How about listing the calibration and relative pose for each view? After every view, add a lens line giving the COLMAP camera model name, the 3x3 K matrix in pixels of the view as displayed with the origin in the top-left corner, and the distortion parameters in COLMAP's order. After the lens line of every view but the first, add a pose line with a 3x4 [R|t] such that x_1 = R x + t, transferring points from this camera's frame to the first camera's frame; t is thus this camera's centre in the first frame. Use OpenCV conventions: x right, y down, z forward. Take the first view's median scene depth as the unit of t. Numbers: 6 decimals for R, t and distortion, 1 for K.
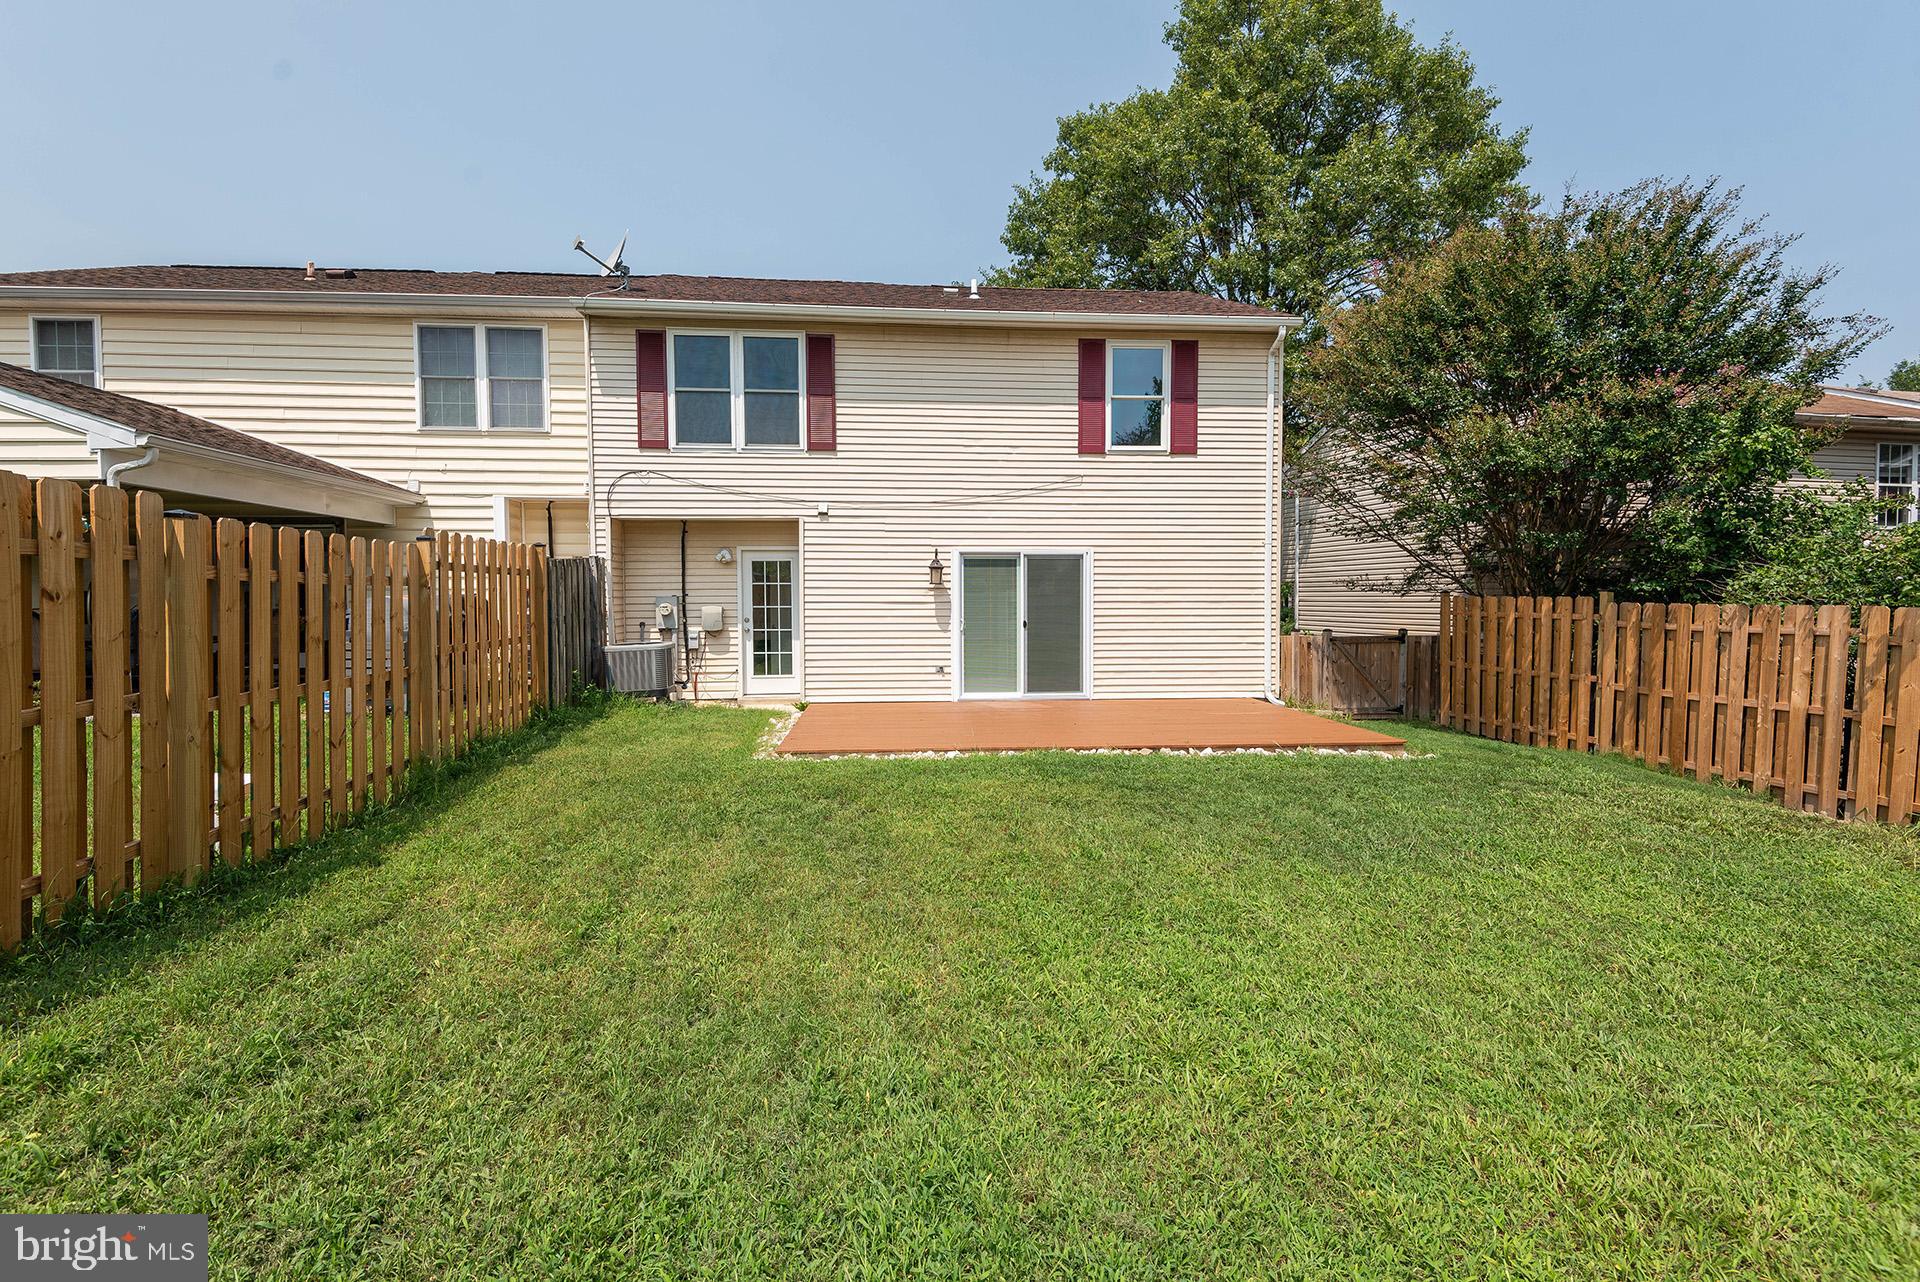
lens RADIAL K [[865.9, 0, 940.2], [0, 865.9, 607.8], [0, 0, 1]] dist [0.013966, -0.015095]
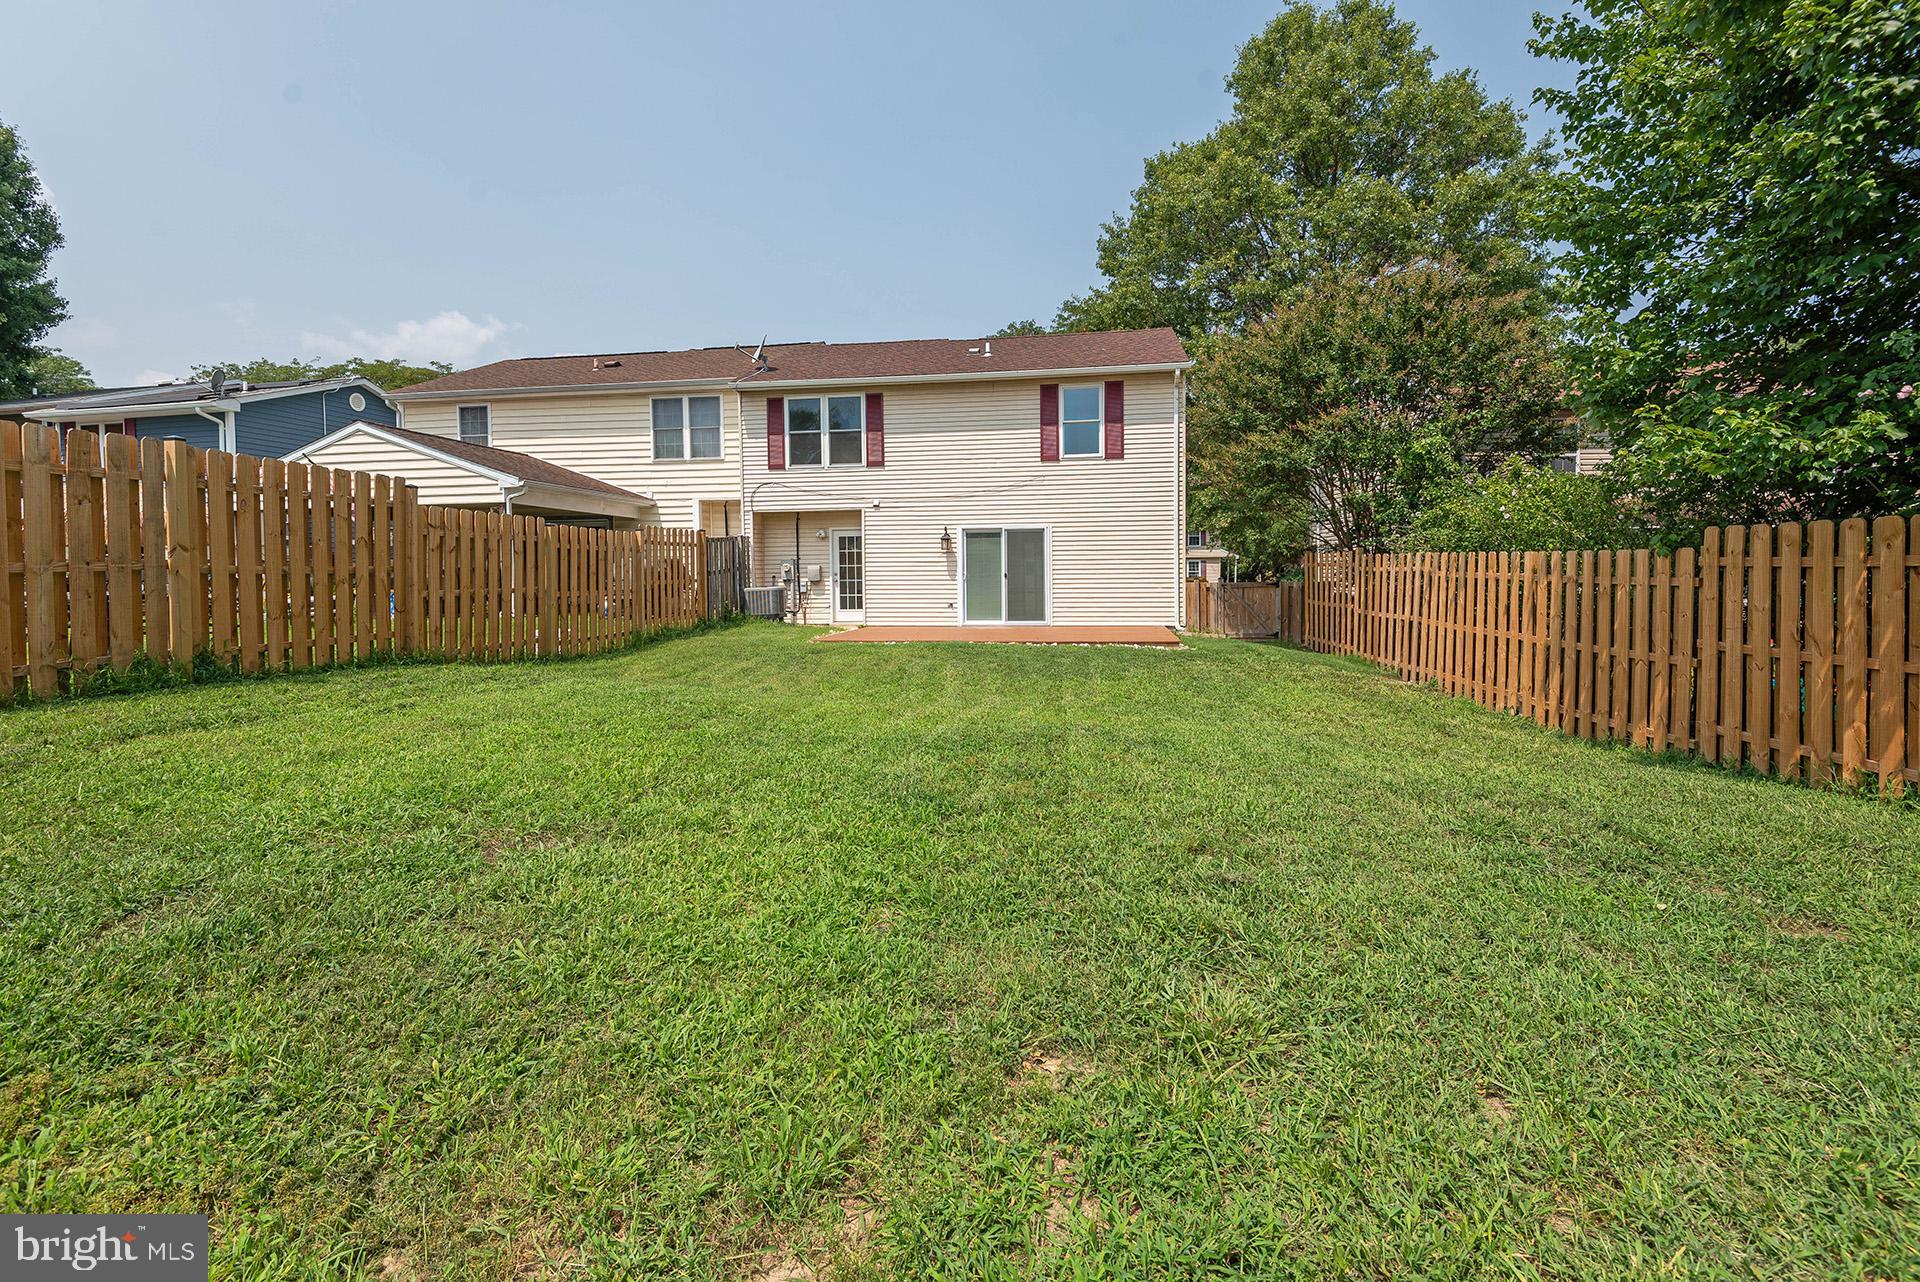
lens RADIAL K [[921.2, 0, 959.9], [0, 921.2, 576.1], [0, 0, 1]] dist [0.016964, 0.000478]
pose [[0.966291, -0.005788, -0.257387, 0.432507], [0.003761, 0.999958, -0.008365, 0.033007], [0.257424, 0.007115, 0.966272, -0.568727]]
